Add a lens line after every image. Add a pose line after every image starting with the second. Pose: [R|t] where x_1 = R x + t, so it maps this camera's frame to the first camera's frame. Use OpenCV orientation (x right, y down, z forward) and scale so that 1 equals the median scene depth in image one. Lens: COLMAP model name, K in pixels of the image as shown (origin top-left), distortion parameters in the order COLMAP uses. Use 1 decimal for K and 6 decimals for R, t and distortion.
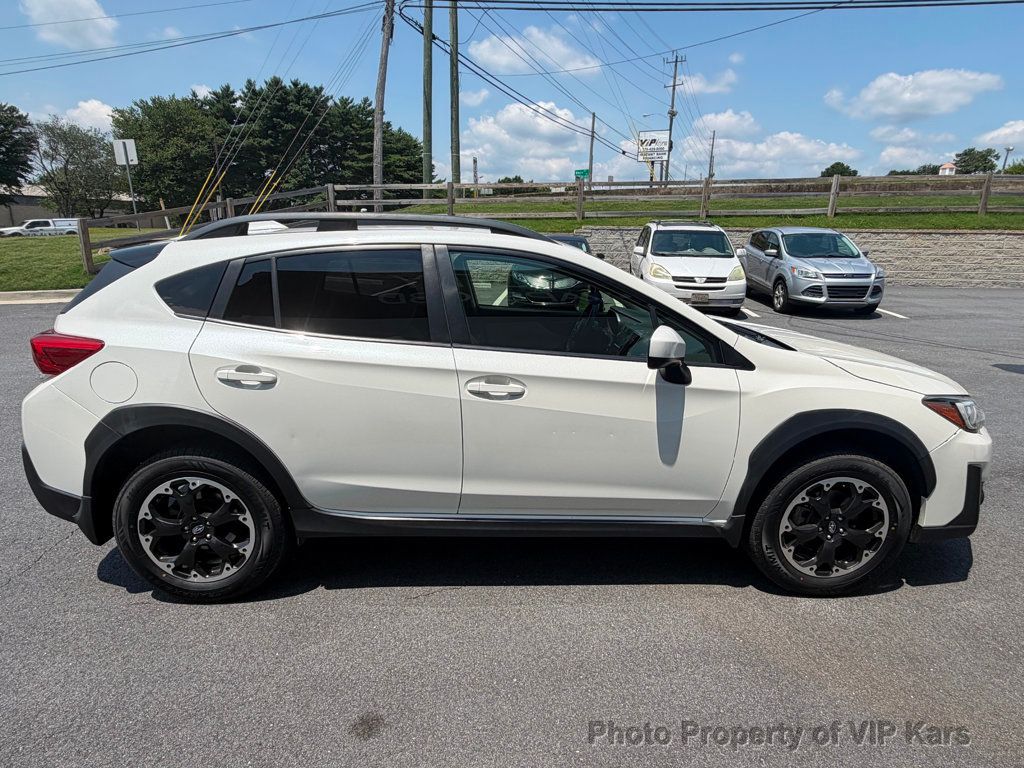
lens RADIAL K [[583.1, 0, 507.3], [0, 583.1, 382.8], [0, 0, 1]] dist [0.007652, -0.002865]
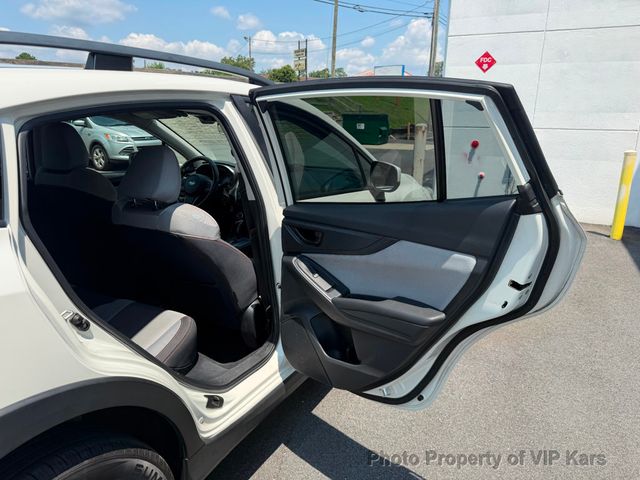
lens RADIAL K [[458.2, 0, 316.1], [0, 458.2, 240.6], [0, 0, 1]] dist [0.025768, -0.036061]
pose [[0.509942, -0.230249, 0.828821, -0.102401], [0.209958, 0.967686, 0.139647, -0.013533], [-0.834192, 0.102806, 0.541806, 0.076135]]
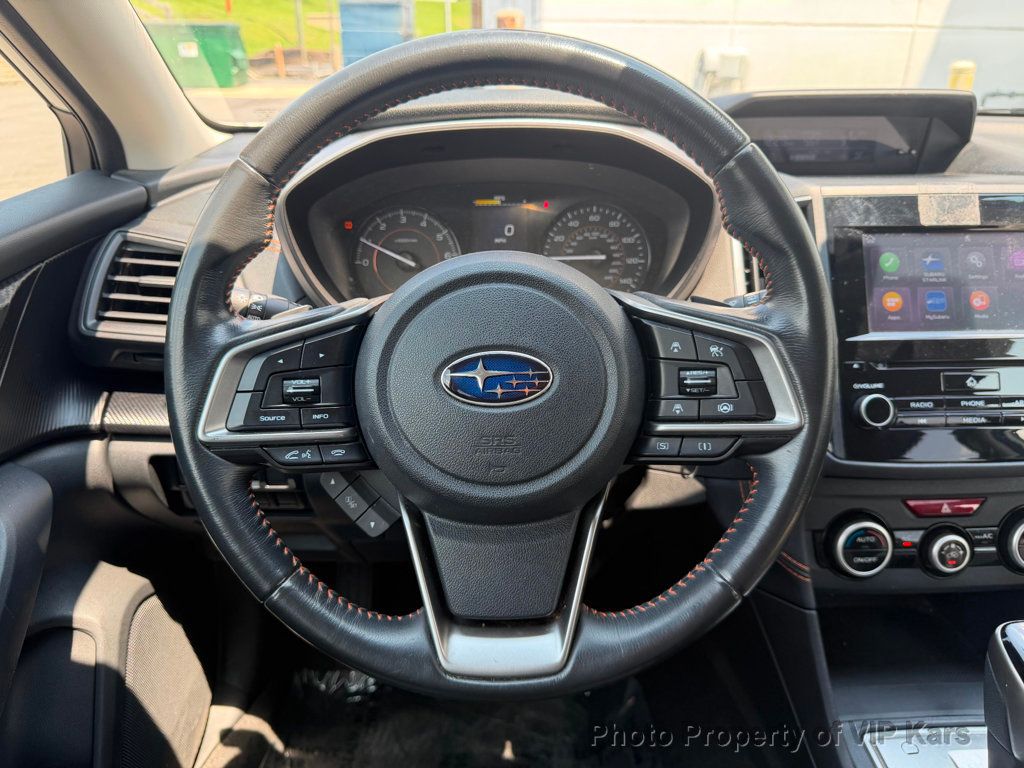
lens RADIAL K [[733.1, 0, 511.2], [0, 733.1, 386.3], [0, 0, 1]] dist [0.025768, -0.036061]
pose [[-0.004148, -0.428607, 0.903481, 0.002947], [0.242370, 0.876119, 0.416739, -0.028604], [-0.970175, 0.220706, 0.100248, 0.203972]]
